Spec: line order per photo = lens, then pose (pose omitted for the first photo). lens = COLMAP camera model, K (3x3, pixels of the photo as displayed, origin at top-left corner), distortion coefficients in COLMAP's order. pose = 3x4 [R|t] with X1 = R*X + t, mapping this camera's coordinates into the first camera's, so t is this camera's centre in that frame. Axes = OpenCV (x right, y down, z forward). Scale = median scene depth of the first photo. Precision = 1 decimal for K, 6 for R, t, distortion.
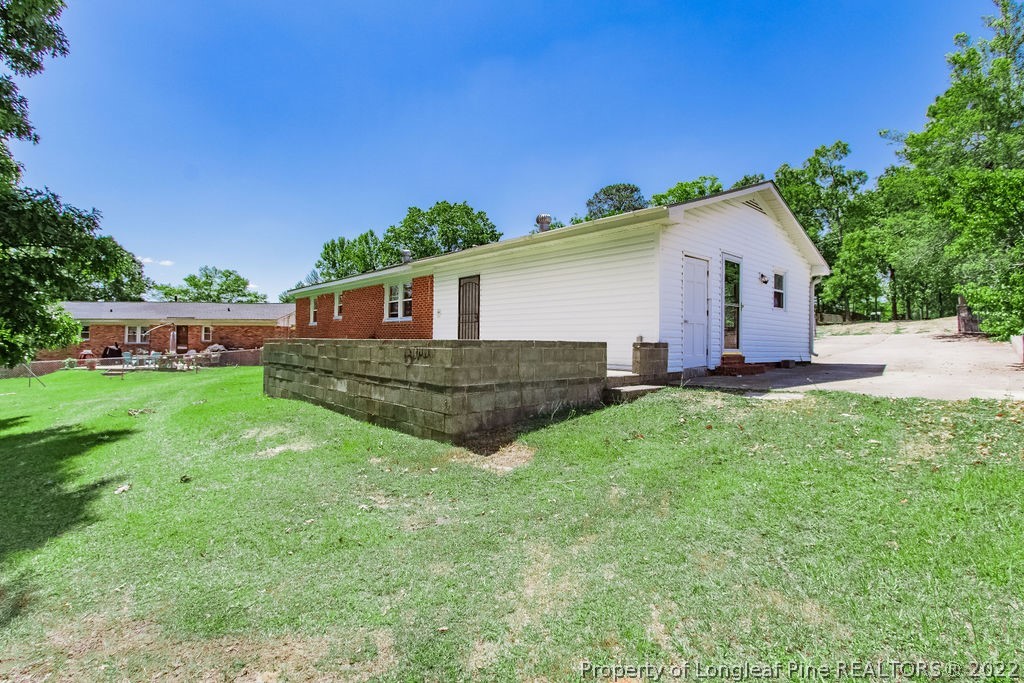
lens RADIAL K [[472.8, 0, 505.6], [0, 472.8, 343.3], [0, 0, 1]] dist [0.001500, -0.002567]
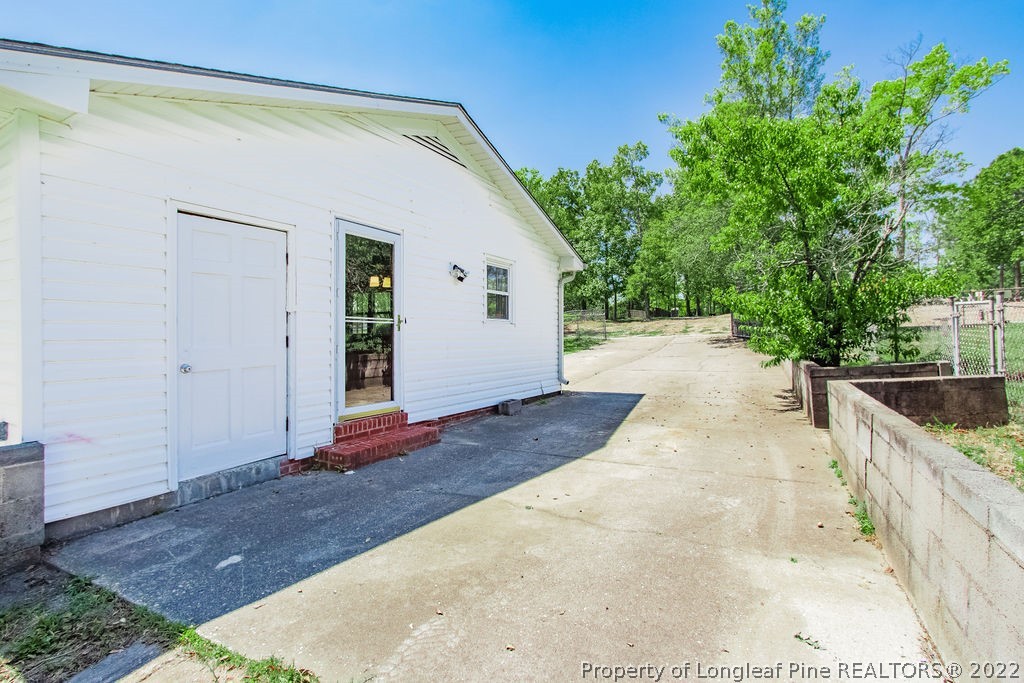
lens RADIAL K [[472.8, 0, 514.2], [0, 472.8, 335.6], [0, 0, 1]] dist [0.001500, -0.002567]
pose [[0.948397, -0.016597, 0.316651, 0.422733], [0.016280, 0.999861, 0.003648, -0.058198], [-0.316668, 0.001695, 0.948535, 0.411464]]
